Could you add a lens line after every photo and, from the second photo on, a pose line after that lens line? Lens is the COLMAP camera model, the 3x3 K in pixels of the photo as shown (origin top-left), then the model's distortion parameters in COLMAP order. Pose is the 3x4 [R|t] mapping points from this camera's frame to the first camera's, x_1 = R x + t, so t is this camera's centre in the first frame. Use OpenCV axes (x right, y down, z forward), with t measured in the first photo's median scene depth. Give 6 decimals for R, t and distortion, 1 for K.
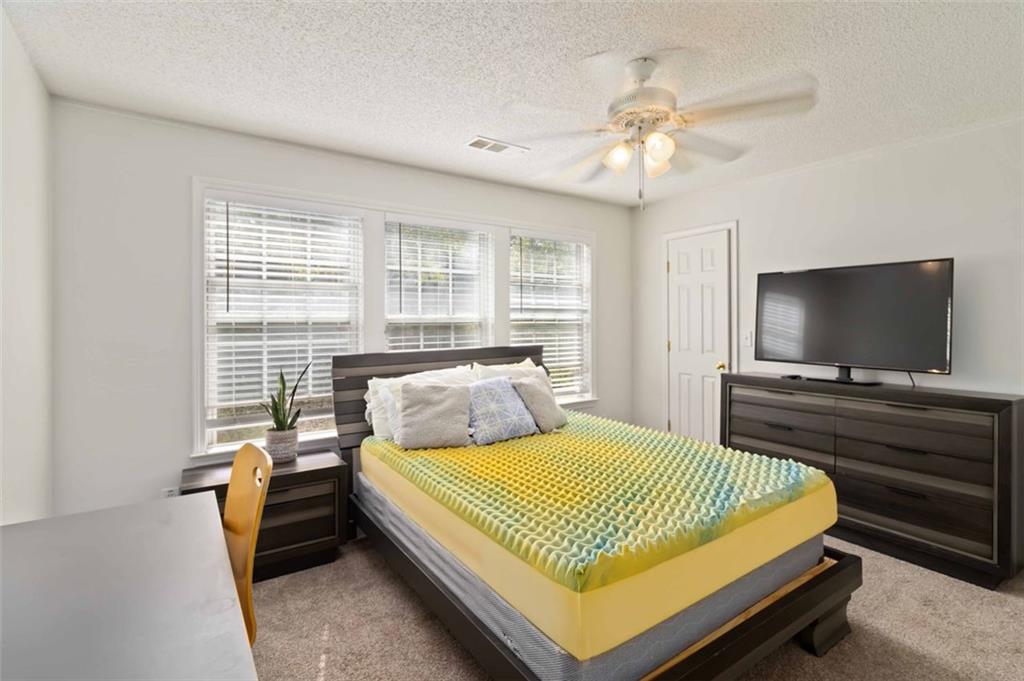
lens RADIAL K [[478.0, 0, 520.9], [0, 478.0, 330.8], [0, 0, 1]] dist [0.001407, 0.000131]
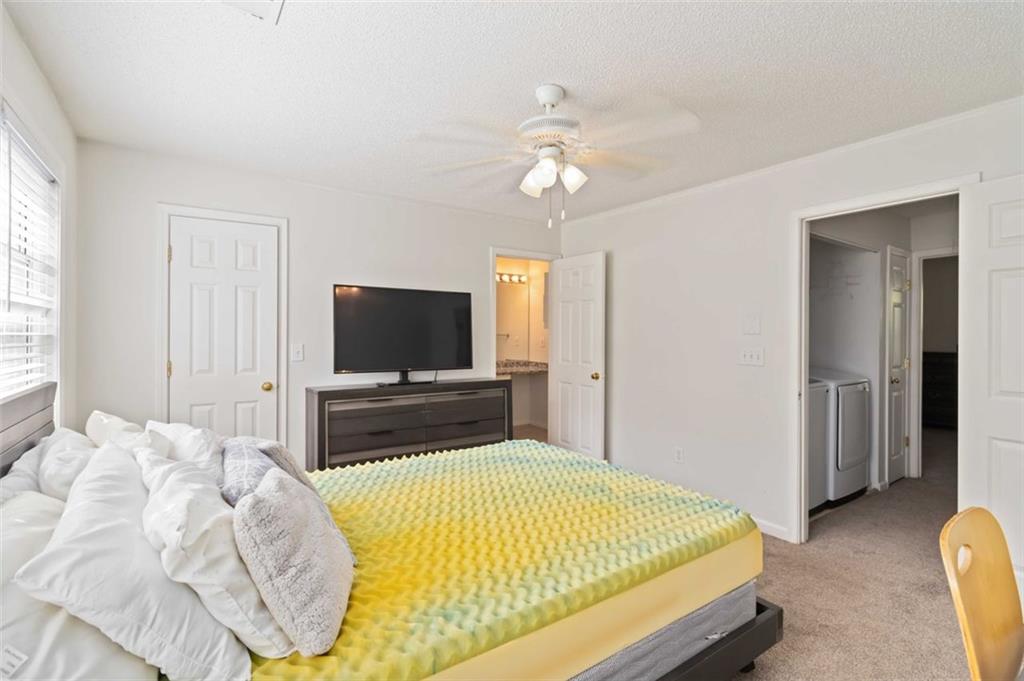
lens RADIAL K [[478.0, 0, 520.9], [0, 478.0, 330.8], [0, 0, 1]] dist [0.001407, 0.000131]
pose [[-0.000576, 0.009914, 0.999951, -0.484842], [0.017003, 0.999806, -0.009903, -0.009053], [-0.999855, 0.016997, -0.000745, 0.632259]]
